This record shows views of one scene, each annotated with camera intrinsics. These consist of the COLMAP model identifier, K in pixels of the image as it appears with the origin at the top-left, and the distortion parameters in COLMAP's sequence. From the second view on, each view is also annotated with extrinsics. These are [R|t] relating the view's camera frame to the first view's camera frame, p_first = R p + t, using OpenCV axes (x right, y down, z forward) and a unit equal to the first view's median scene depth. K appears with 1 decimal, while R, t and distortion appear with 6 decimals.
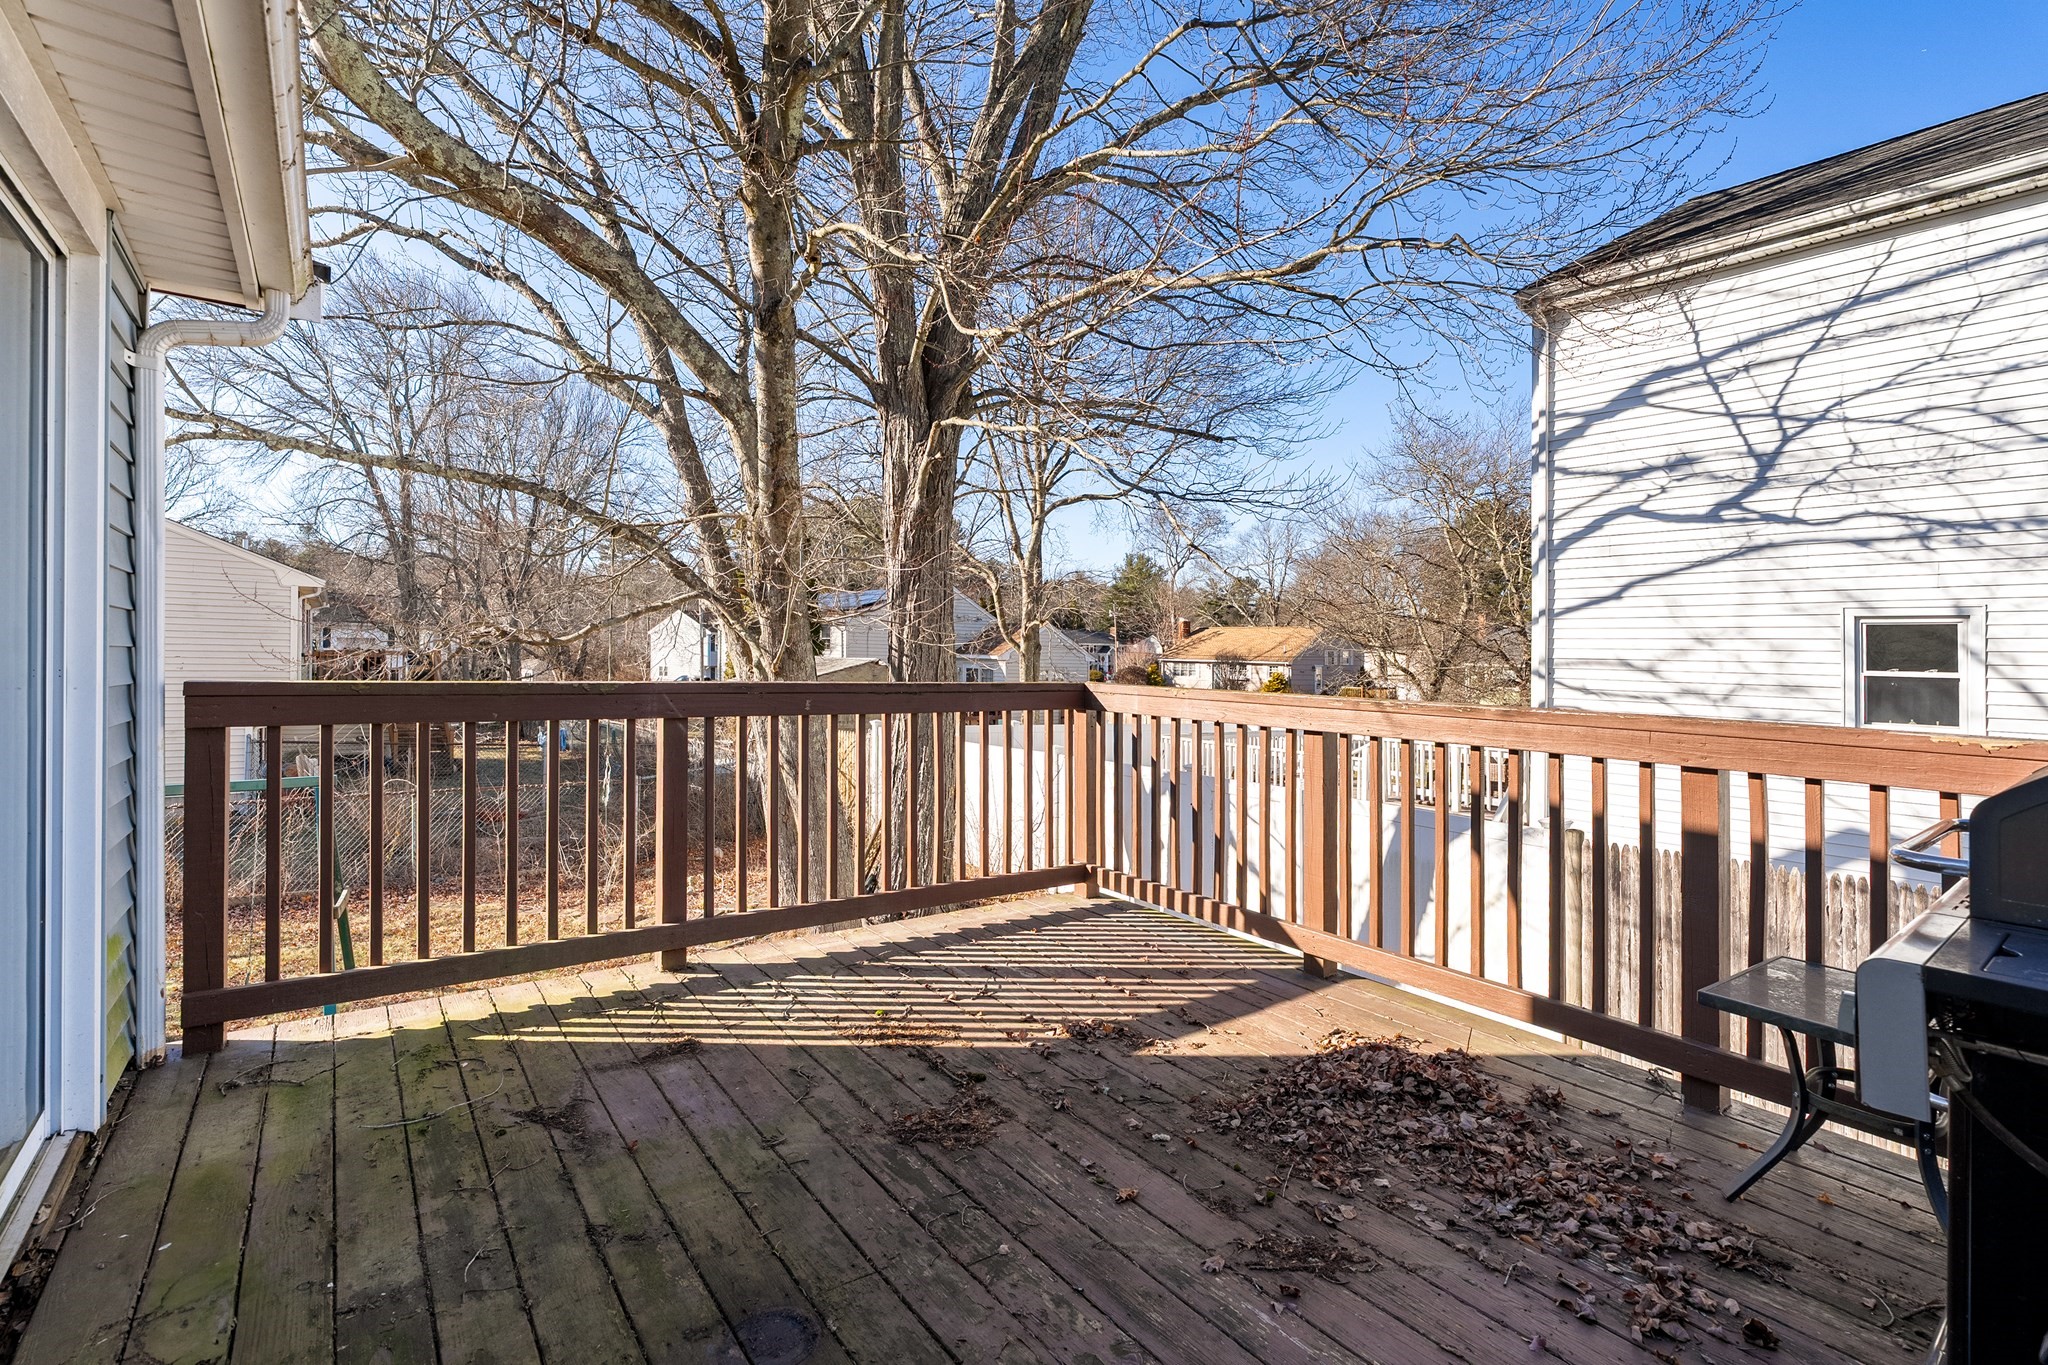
lens RADIAL K [[992.3, 0, 1024.0], [0, 992.3, 682.5], [0, 0, 1]] dist [-0.001783, 0.001208]
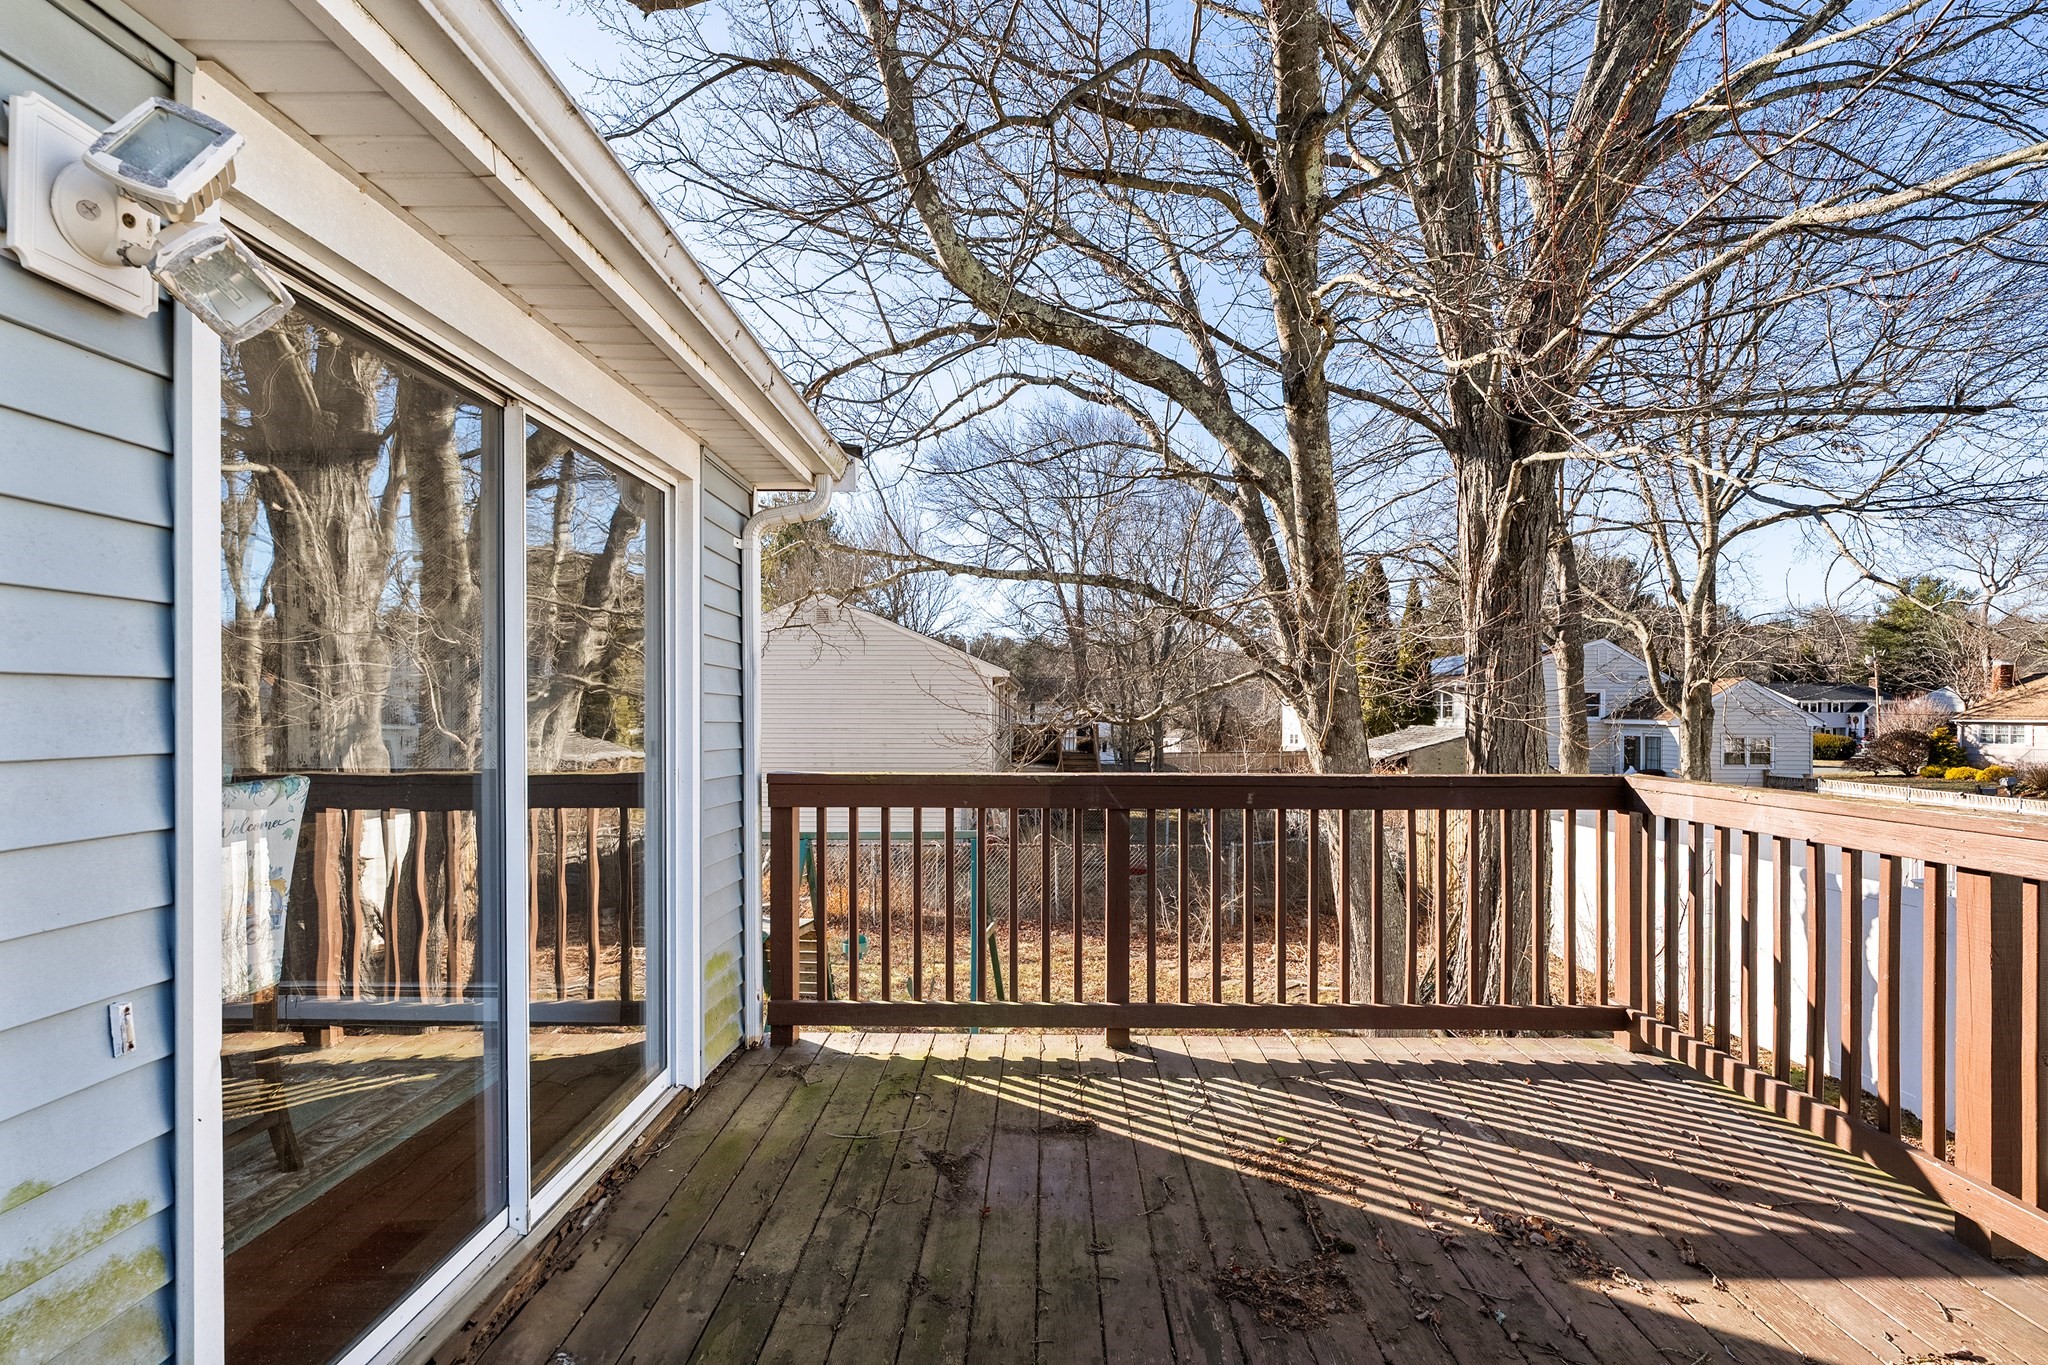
lens RADIAL K [[969.5, 0, 1024.0], [0, 969.5, 749.6], [0, 0, 1]] dist [-0.002716, 0.001306]
pose [[0.781347, 0.004013, -0.624084, 0.204786], [0.000750, 0.999973, 0.007370, -0.033230], [0.624097, -0.006226, 0.781322, 0.133543]]
